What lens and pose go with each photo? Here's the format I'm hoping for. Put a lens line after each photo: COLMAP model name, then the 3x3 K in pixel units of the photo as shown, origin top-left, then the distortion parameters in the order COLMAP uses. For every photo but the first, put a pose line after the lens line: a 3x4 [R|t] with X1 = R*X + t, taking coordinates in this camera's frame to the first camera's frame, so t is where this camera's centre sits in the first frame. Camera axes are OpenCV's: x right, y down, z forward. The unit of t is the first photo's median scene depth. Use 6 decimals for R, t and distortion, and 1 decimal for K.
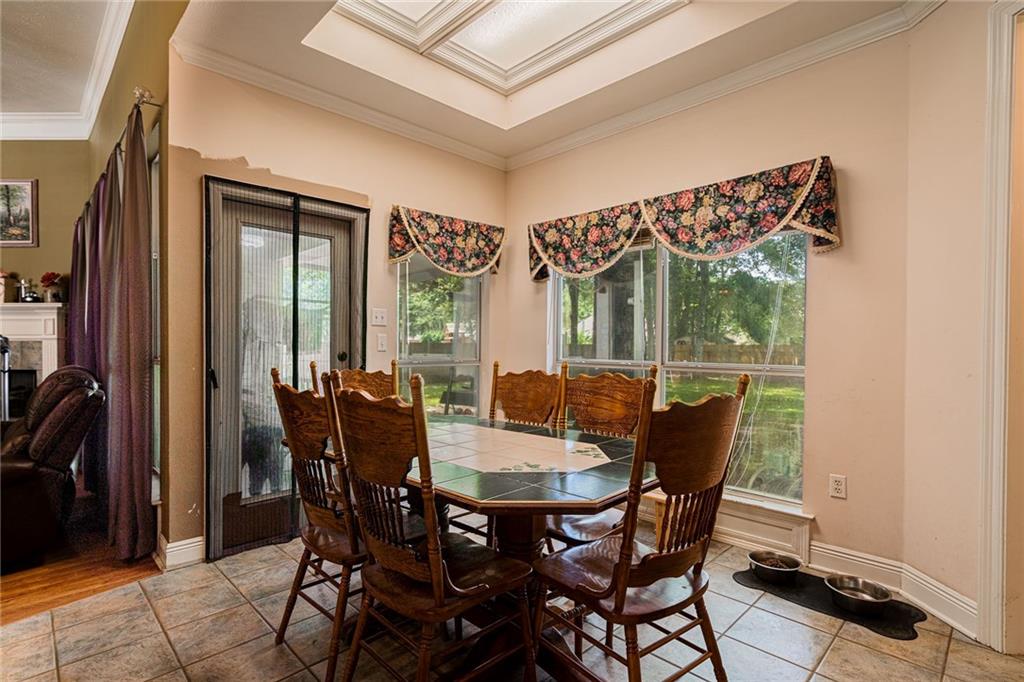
lens RADIAL K [[491.9, 0, 512.0], [0, 491.9, 341.0], [0, 0, 1]] dist [0.000023, -0.000263]
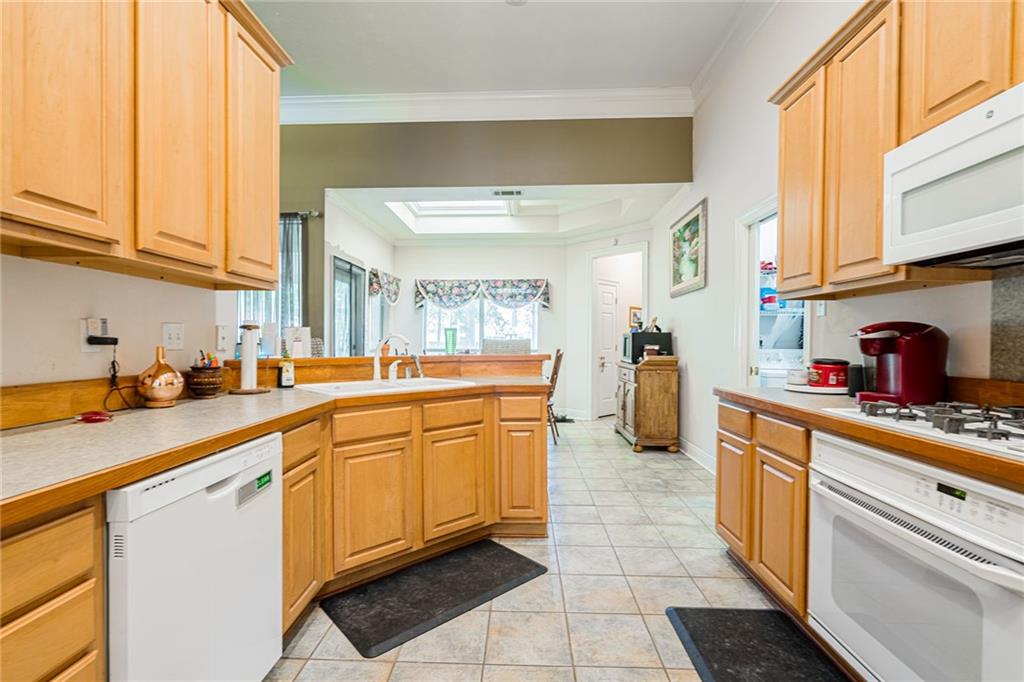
lens RADIAL K [[459.9, 0, 507.0], [0, 459.9, 348.9], [0, 0, 1]] dist [-0.000362, 0.000204]
pose [[0.728522, -0.010686, 0.684939, -1.108585], [-0.004284, 0.999788, 0.020155, 0.000261], [-0.685008, -0.017617, 0.728322, -0.670995]]
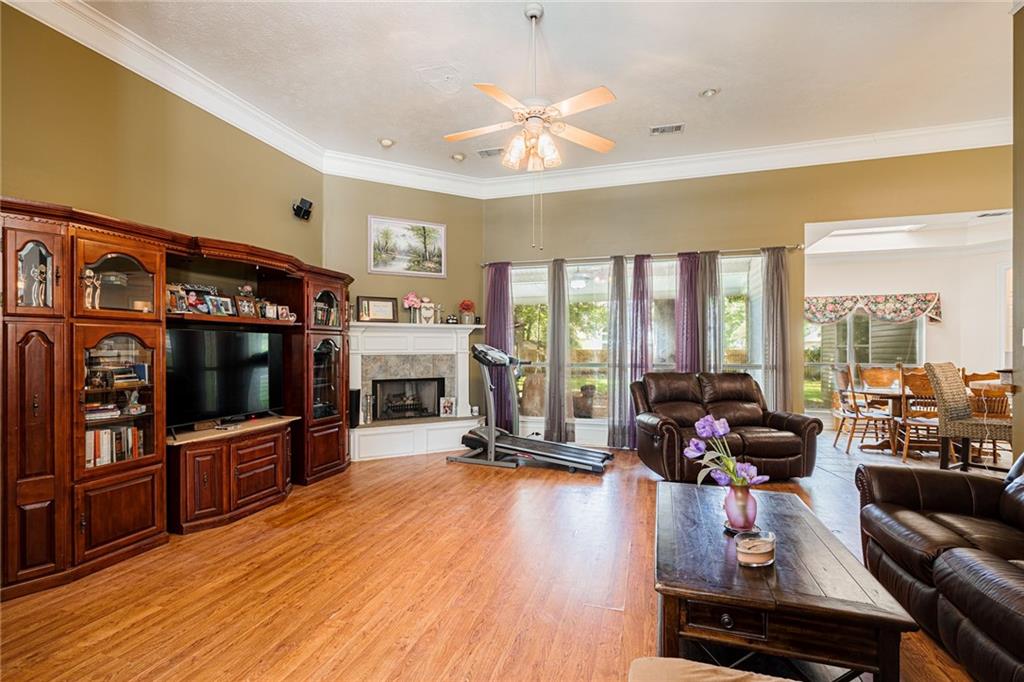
lens RADIAL K [[459.9, 0, 507.0], [0, 459.9, 348.9], [0, 0, 1]] dist [-0.000362, 0.000204]
pose [[0.883226, 0.000832, 0.468947, -2.200479], [-0.003248, 0.999985, 0.004343, -0.030258], [-0.468936, -0.005359, 0.883216, -0.169107]]
